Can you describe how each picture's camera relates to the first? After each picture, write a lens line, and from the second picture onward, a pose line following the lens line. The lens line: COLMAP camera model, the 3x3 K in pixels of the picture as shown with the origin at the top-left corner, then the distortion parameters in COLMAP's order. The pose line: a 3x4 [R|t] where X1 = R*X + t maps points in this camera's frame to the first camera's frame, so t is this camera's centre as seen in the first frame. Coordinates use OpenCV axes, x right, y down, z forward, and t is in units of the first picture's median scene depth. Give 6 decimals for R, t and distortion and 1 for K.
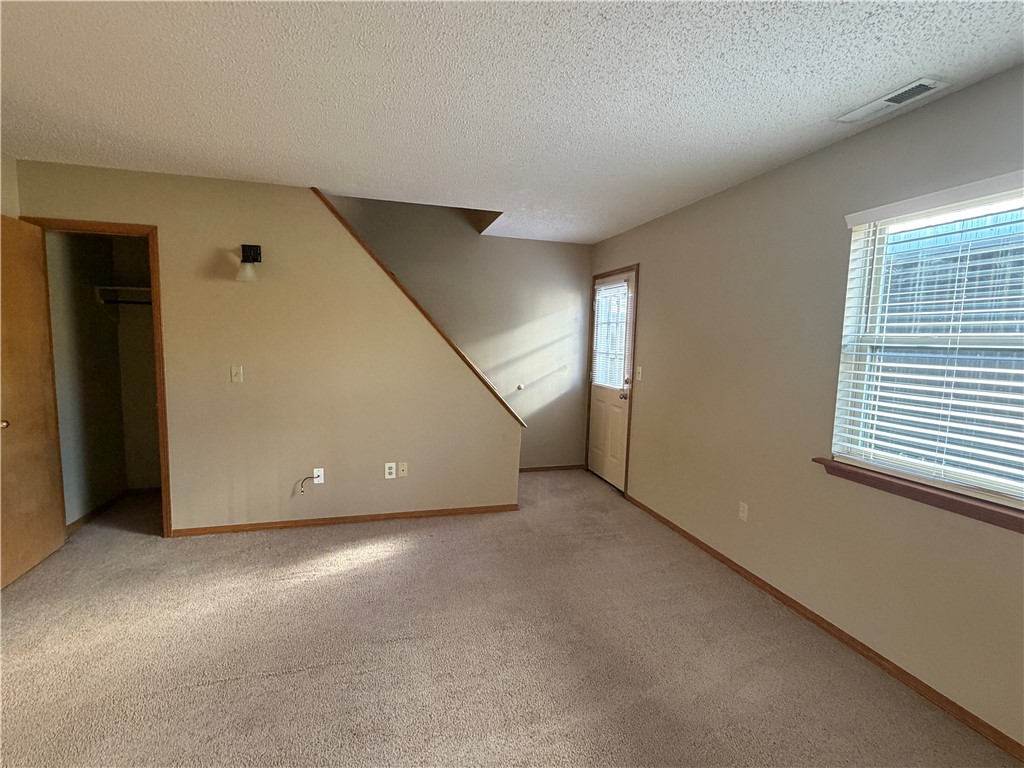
lens RADIAL K [[472.7, 0, 513.3], [0, 472.7, 386.0], [0, 0, 1]] dist [-0.001226, -0.000111]
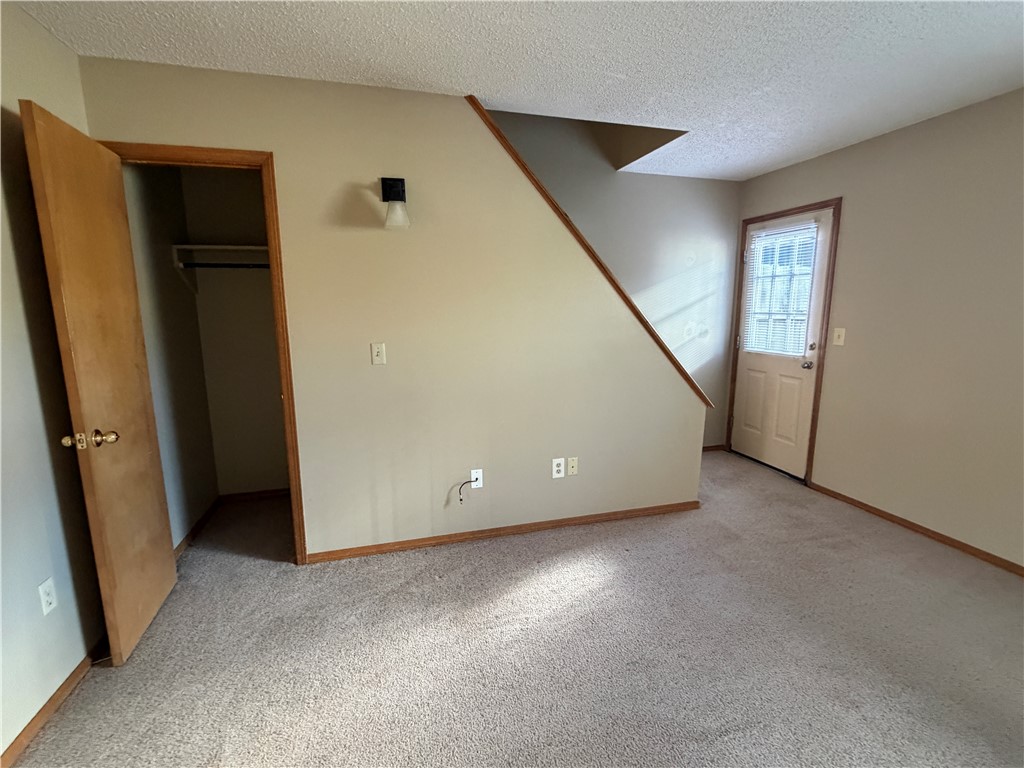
lens RADIAL K [[472.7, 0, 512.0], [0, 472.7, 386.3], [0, 0, 1]] dist [-0.001226, -0.000111]
pose [[0.999553, -0.029857, -0.001406, -0.343571], [0.029881, 0.997022, 0.071095, -0.019021], [-0.000721, -0.071105, 0.997469, 0.217458]]
